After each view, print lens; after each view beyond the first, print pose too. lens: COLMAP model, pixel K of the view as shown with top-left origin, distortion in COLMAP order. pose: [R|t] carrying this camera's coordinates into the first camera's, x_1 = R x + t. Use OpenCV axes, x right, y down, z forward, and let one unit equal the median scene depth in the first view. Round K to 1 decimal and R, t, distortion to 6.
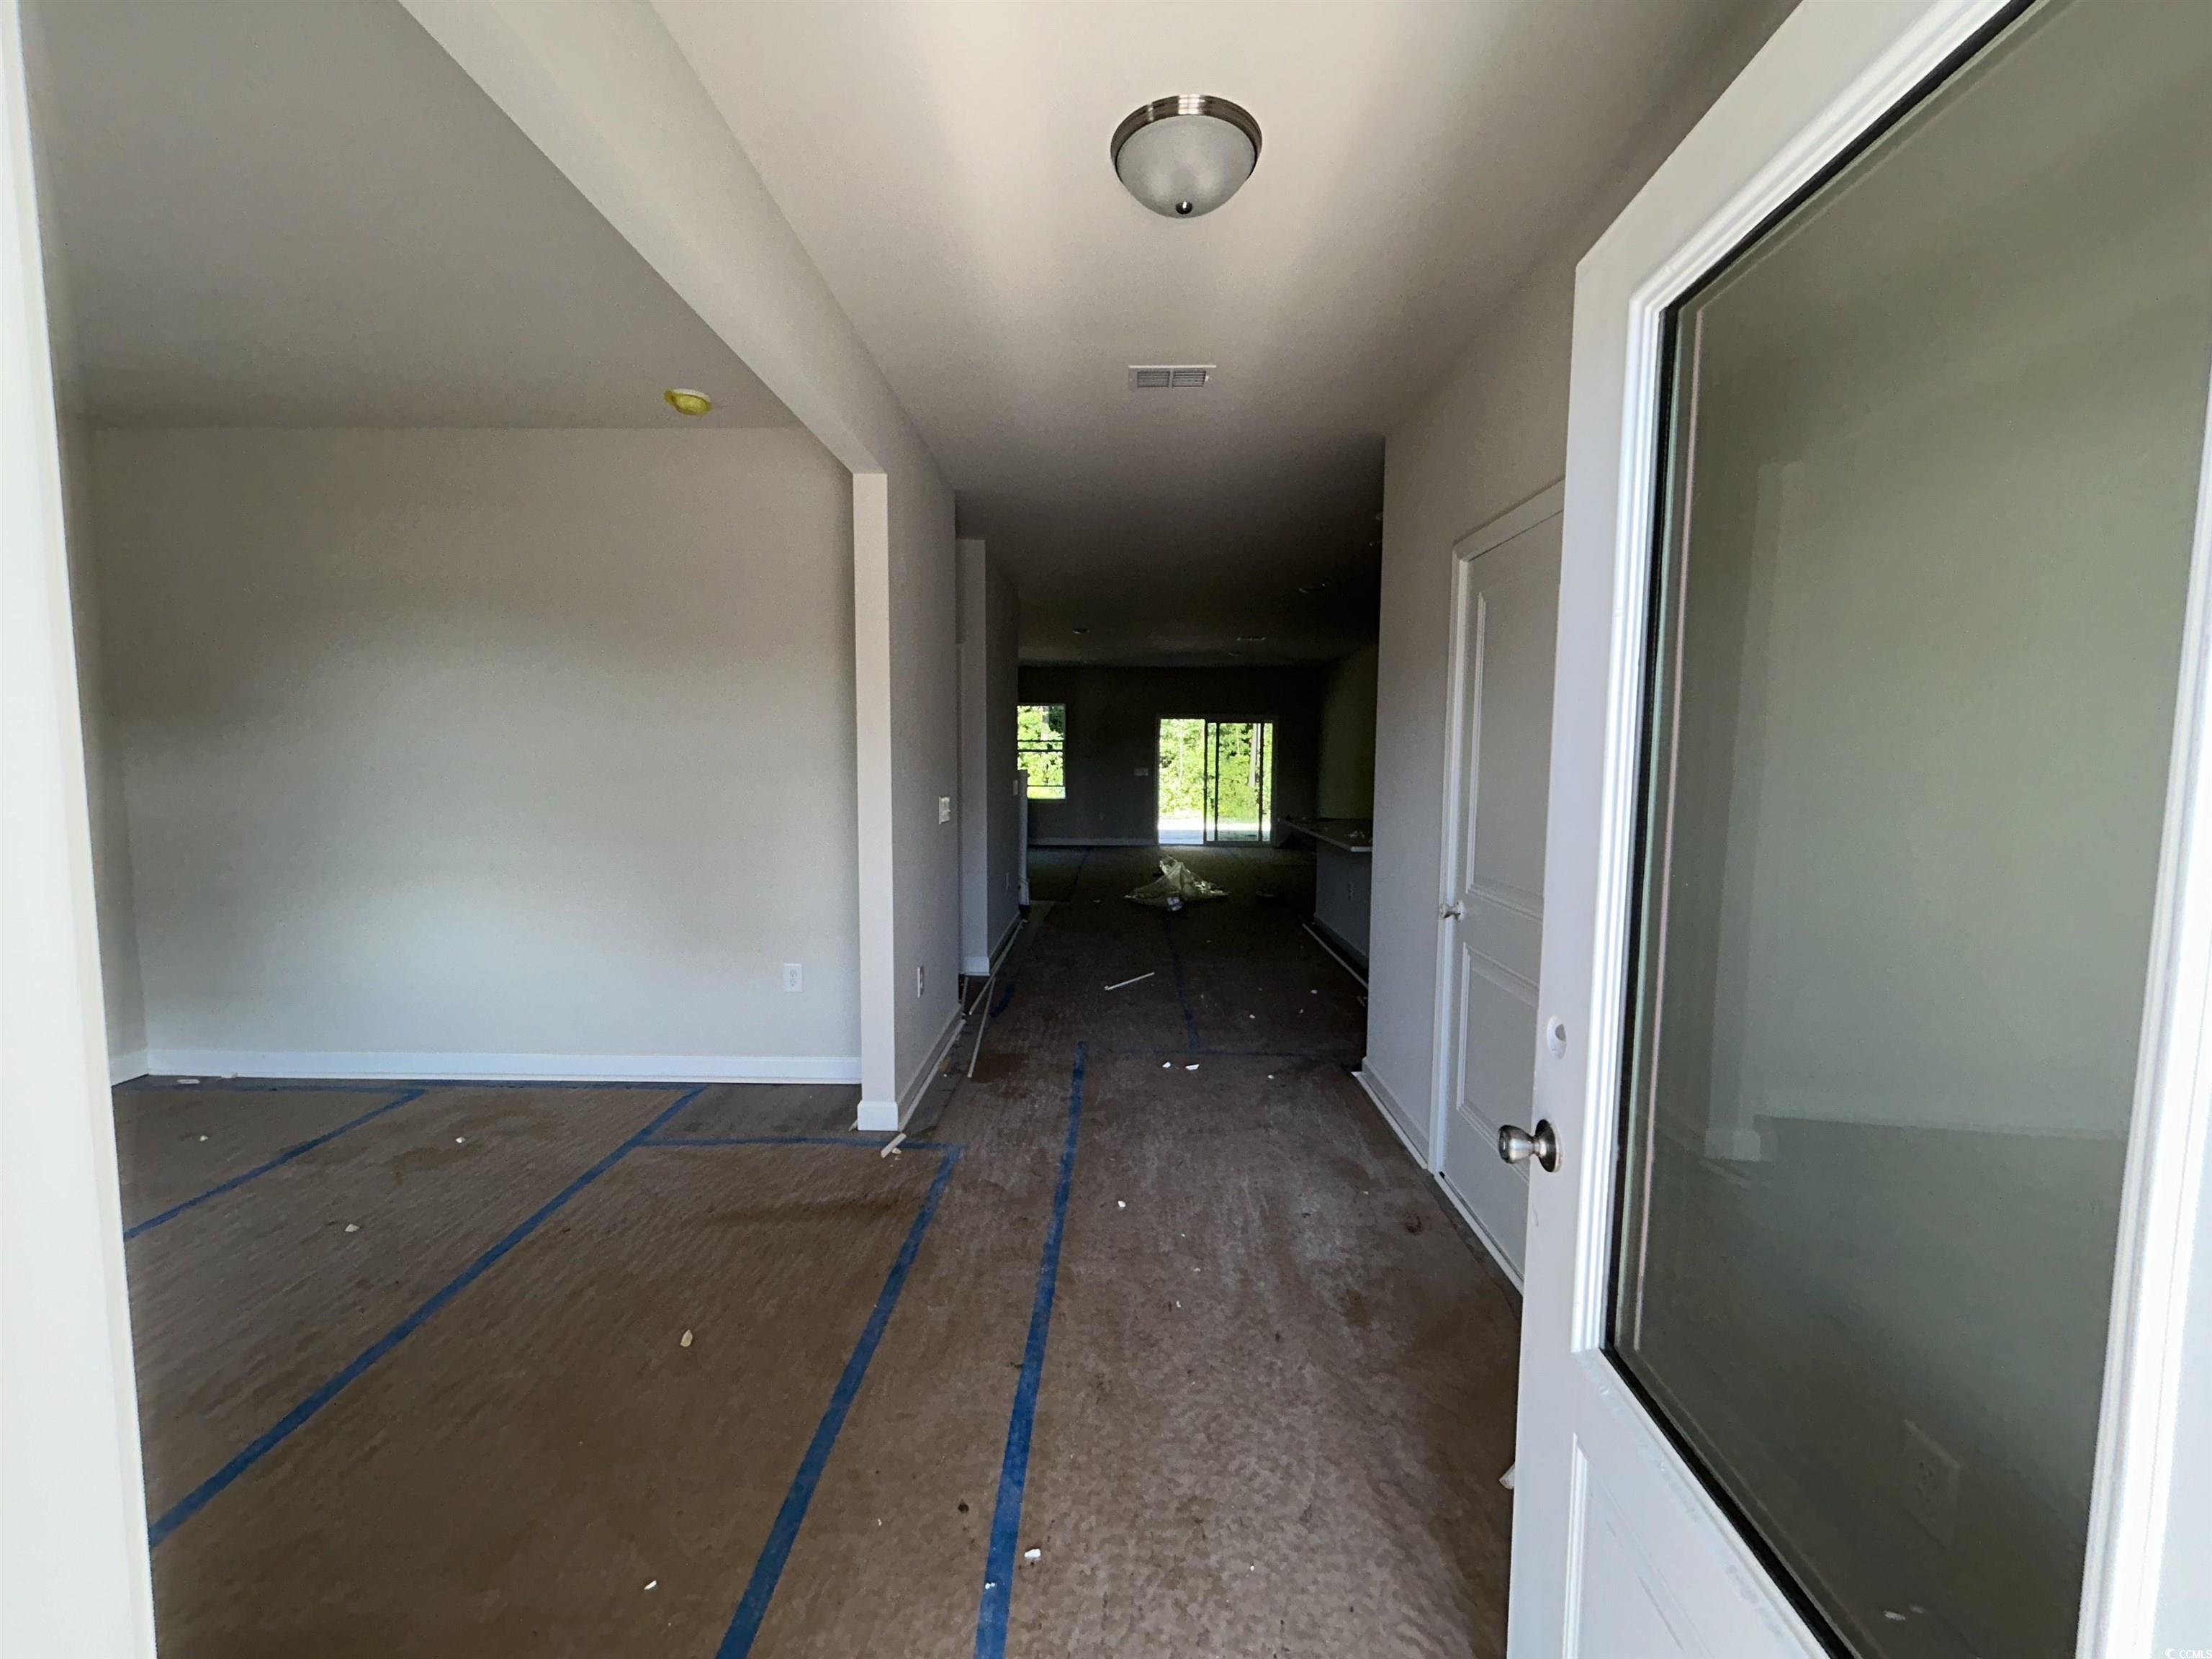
lens RADIAL K [[892.9, 0, 1096.9], [0, 892.9, 828.9], [0, 0, 1]] dist [-0.002642, -0.000008]
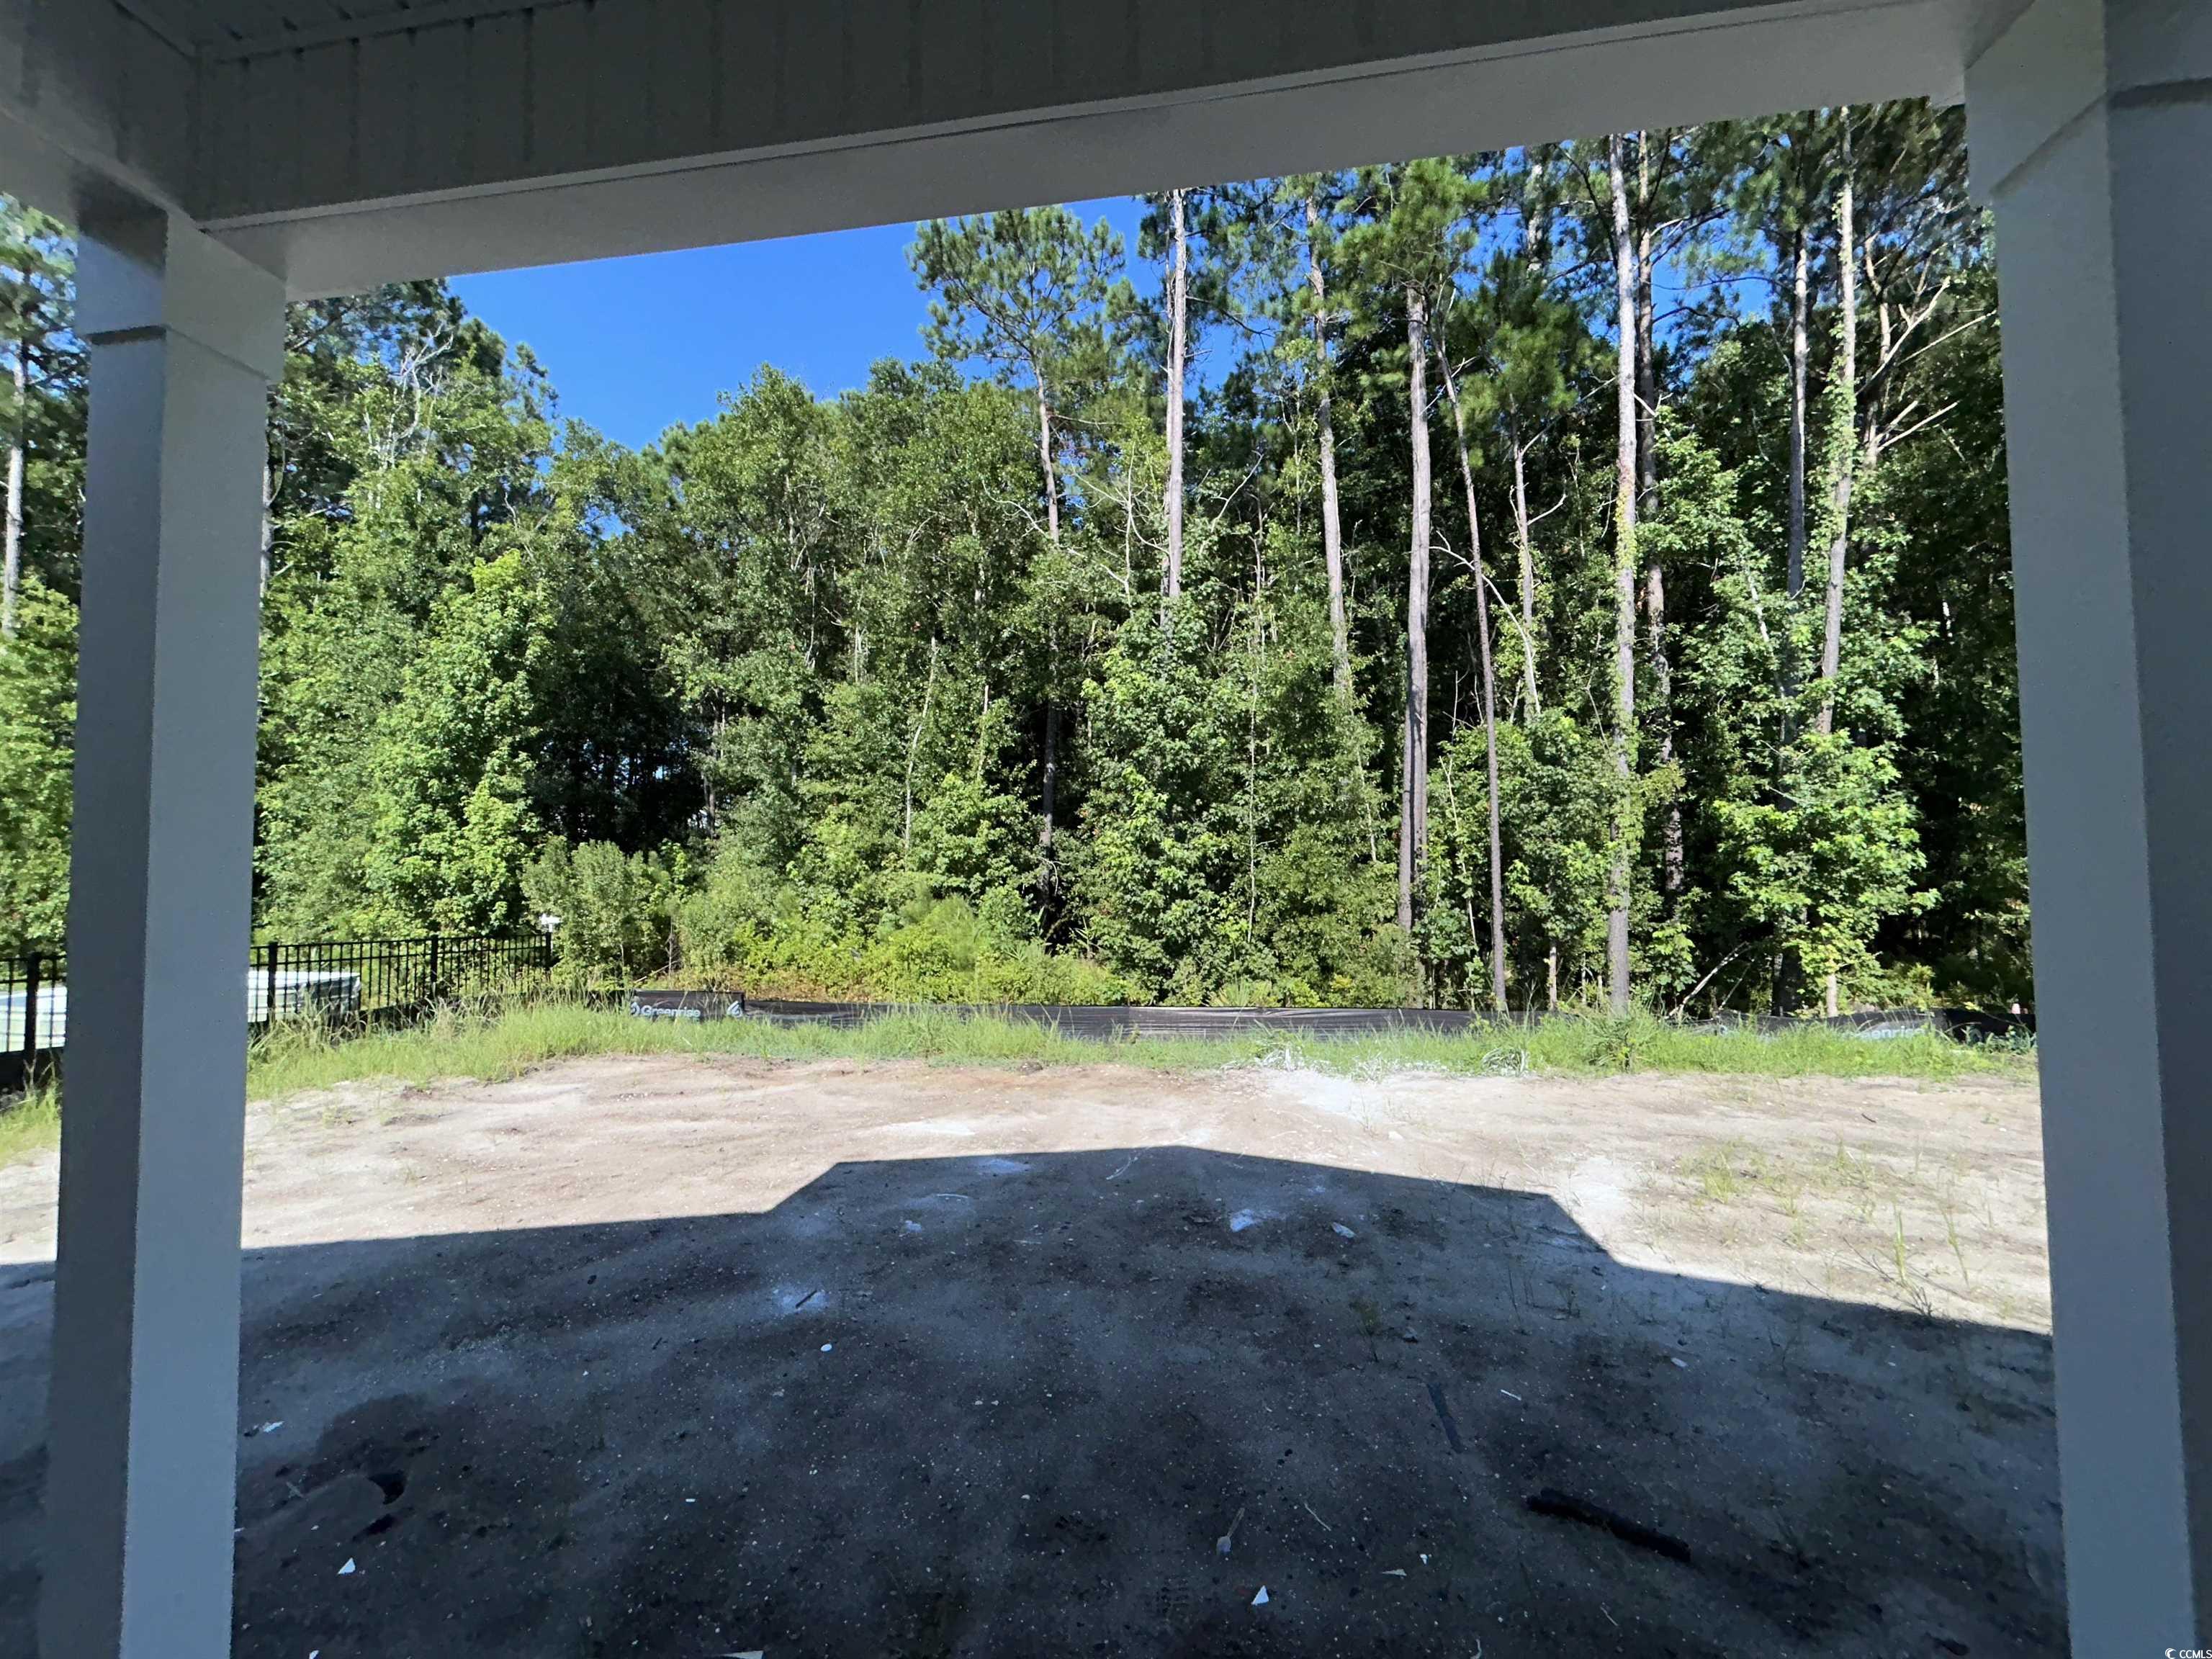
lens RADIAL K [[892.9, 0, 1096.9], [0, 892.9, 828.9], [0, 0, 1]] dist [-0.002642, -0.000008]
pose [[0.989918, -0.021638, -0.139980, 0.079622], [0.004083, 0.992211, -0.124502, -0.041761], [0.141583, 0.122675, 0.982296, 0.515370]]
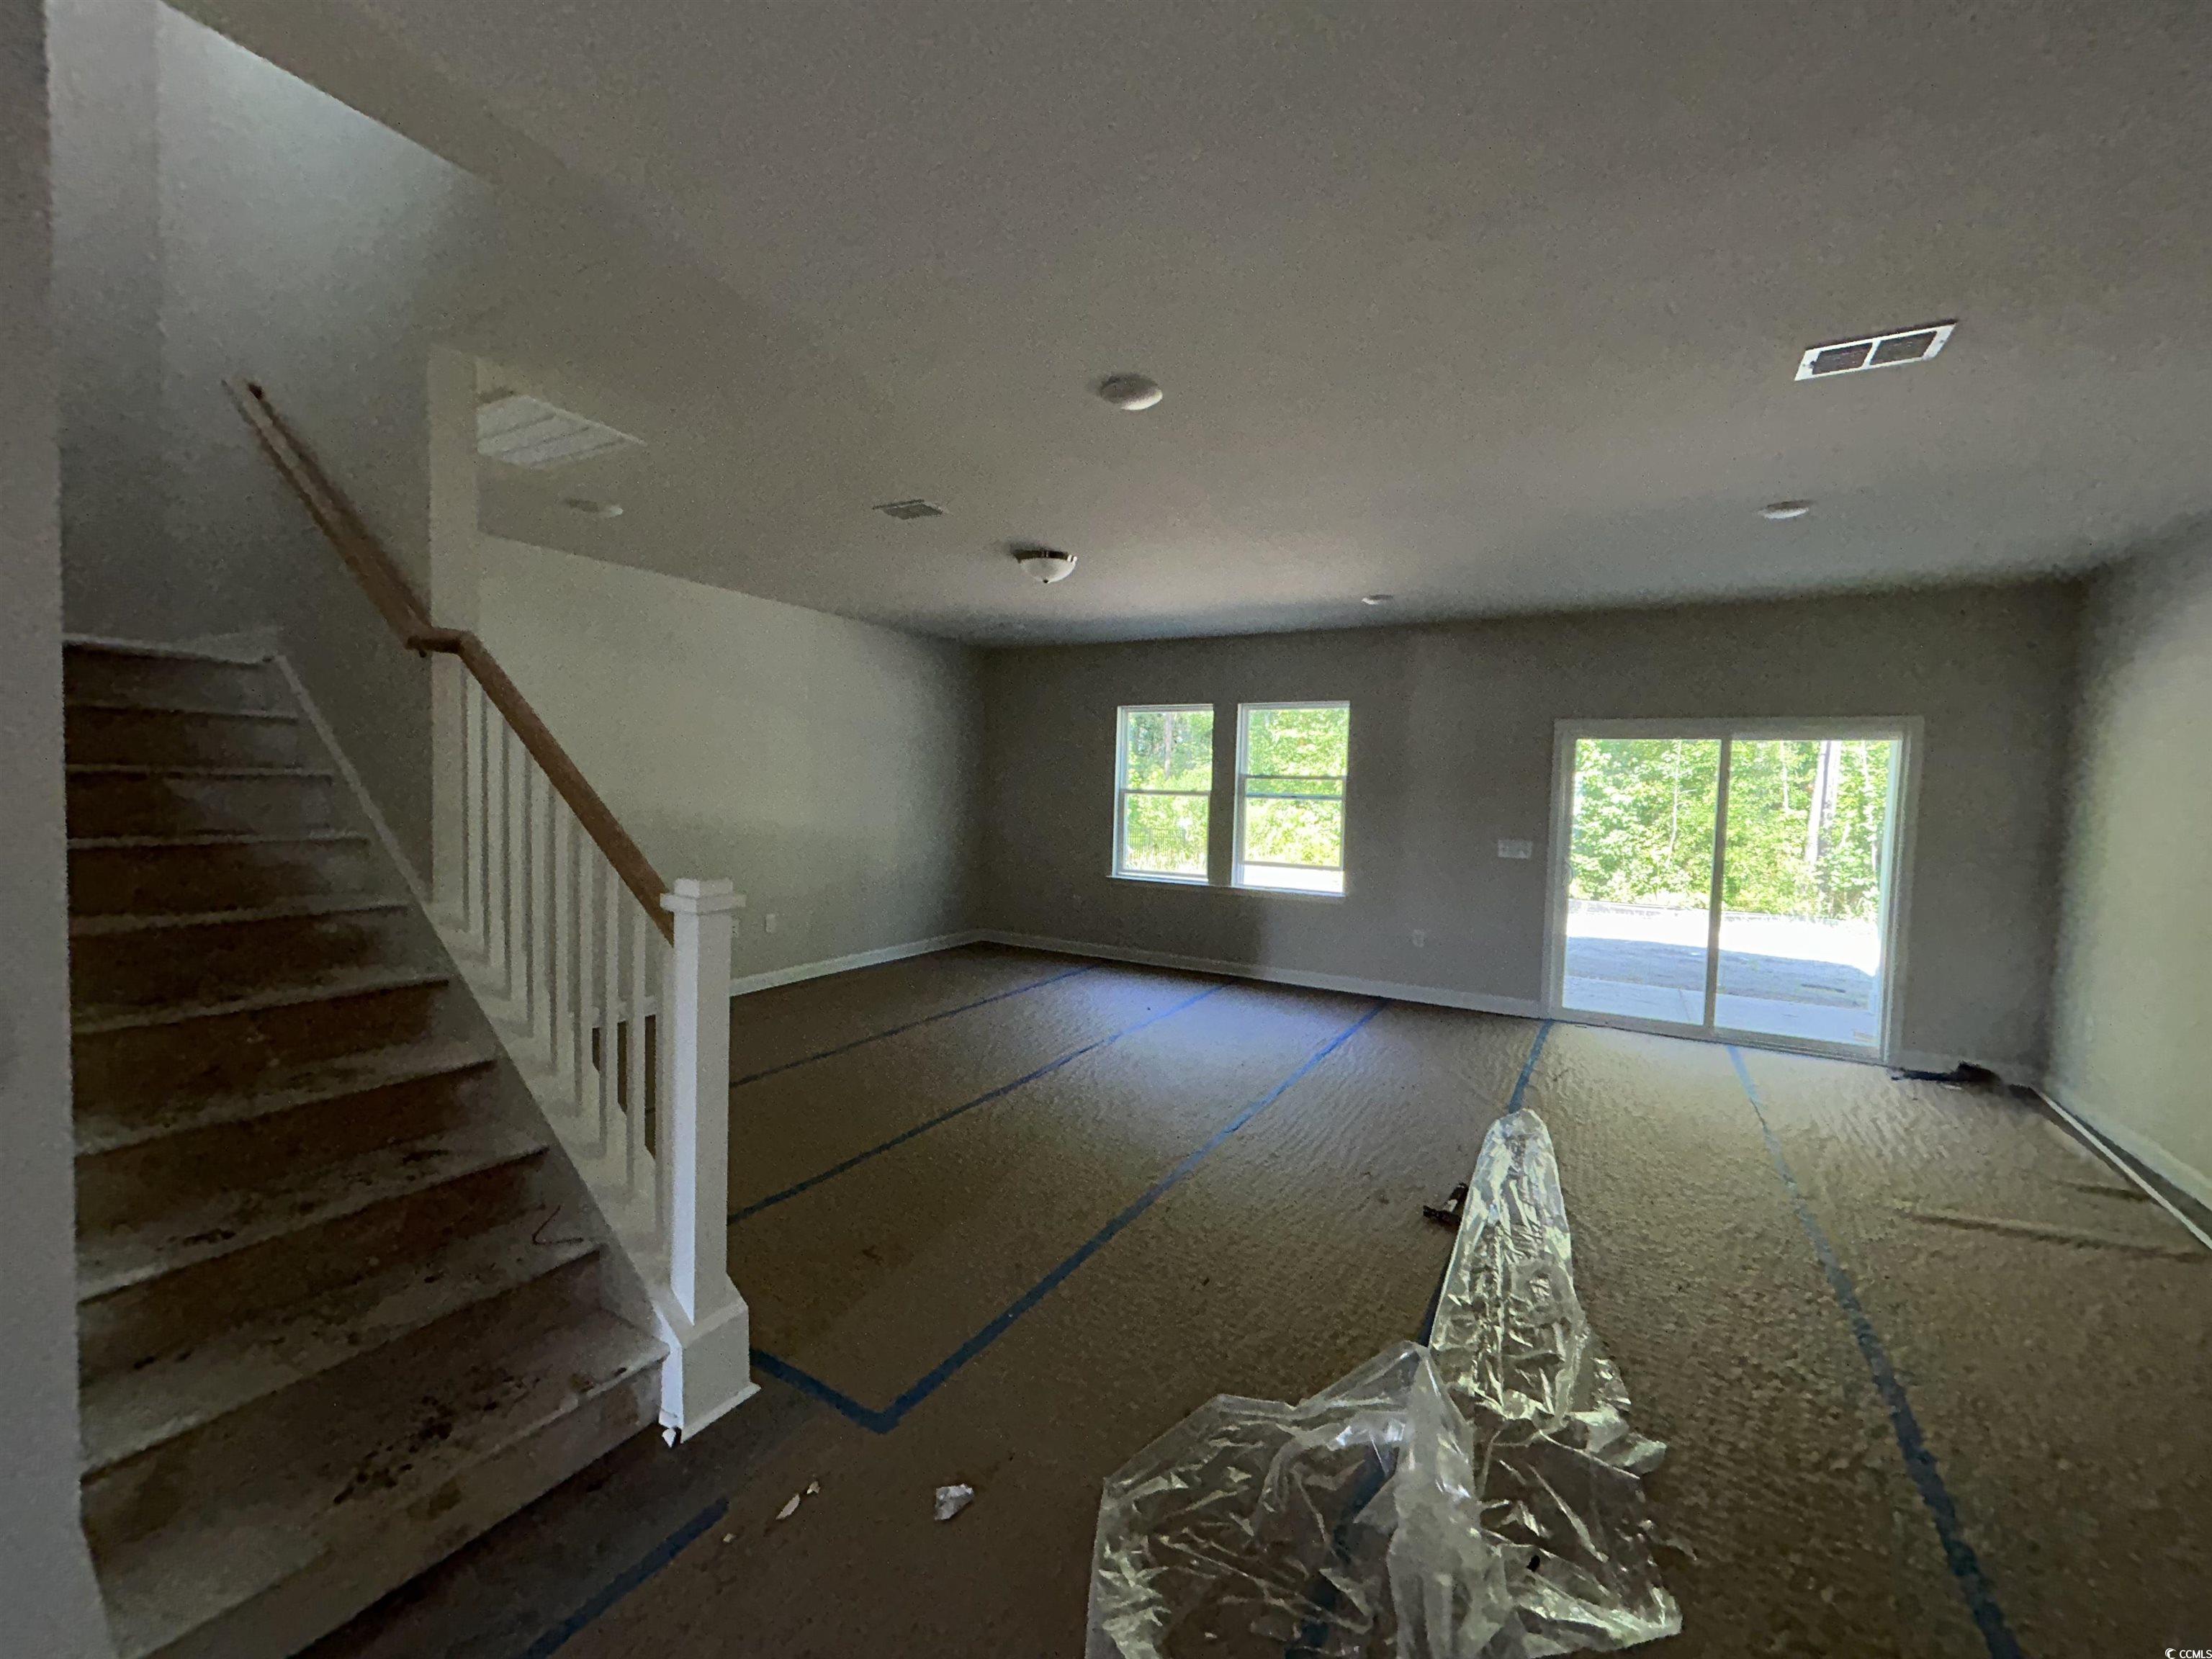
lens RADIAL K [[892.9, 0, 1096.9], [0, 892.9, 828.9], [0, 0, 1]] dist [-0.002642, -0.000008]
pose [[0.876350, 0.041704, -0.479866, 0.038493], [-0.062284, 0.997692, -0.027037, -0.023136], [0.477631, 0.053582, 0.876925, 0.238239]]
